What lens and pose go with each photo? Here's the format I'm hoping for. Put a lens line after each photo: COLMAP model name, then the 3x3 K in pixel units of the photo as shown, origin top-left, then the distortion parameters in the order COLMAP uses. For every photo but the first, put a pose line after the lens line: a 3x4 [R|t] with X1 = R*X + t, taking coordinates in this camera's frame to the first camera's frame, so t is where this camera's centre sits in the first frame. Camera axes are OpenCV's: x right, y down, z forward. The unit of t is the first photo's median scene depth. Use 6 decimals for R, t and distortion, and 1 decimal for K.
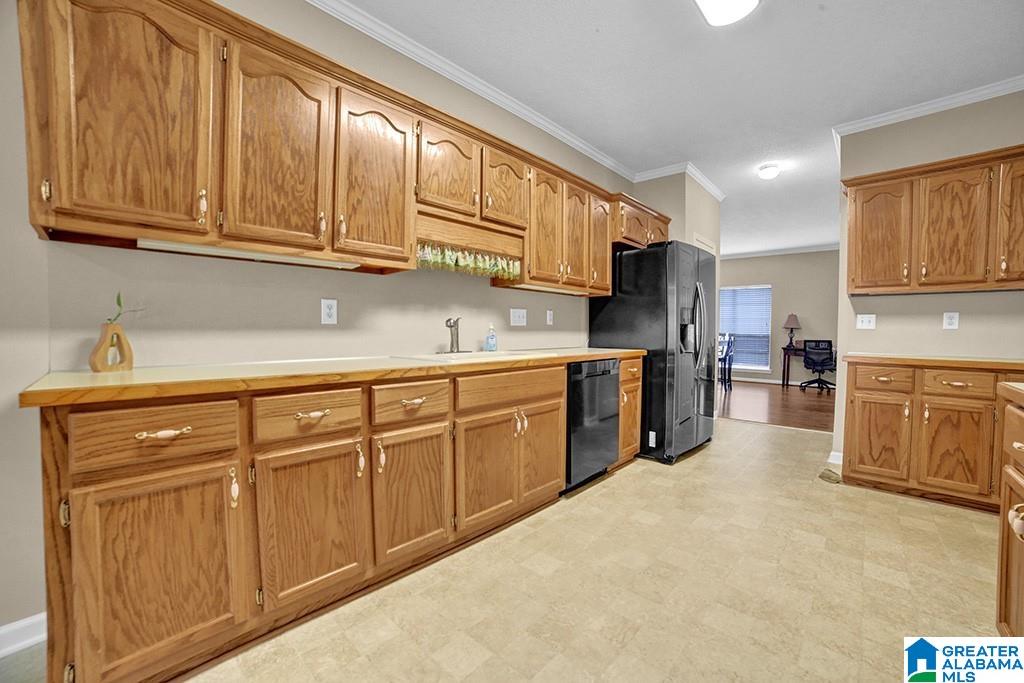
lens RADIAL K [[407.7, 0, 517.2], [0, 407.7, 345.1], [0, 0, 1]] dist [-0.079023, 0.000477]
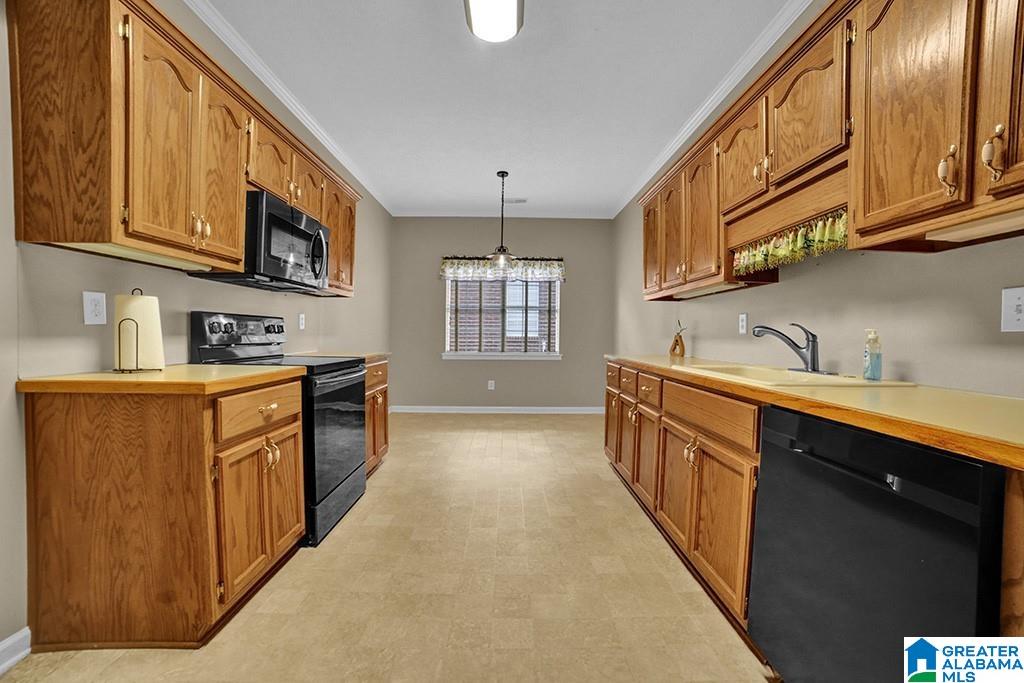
lens RADIAL K [[407.7, 0, 517.2], [0, 407.7, 345.1], [0, 0, 1]] dist [-0.079023, 0.000477]
pose [[-0.723978, 0.010188, -0.689748, 0.891467], [-0.032468, 0.998279, 0.048826, -0.059541], [0.689059, 0.057744, -0.722401, 1.468711]]
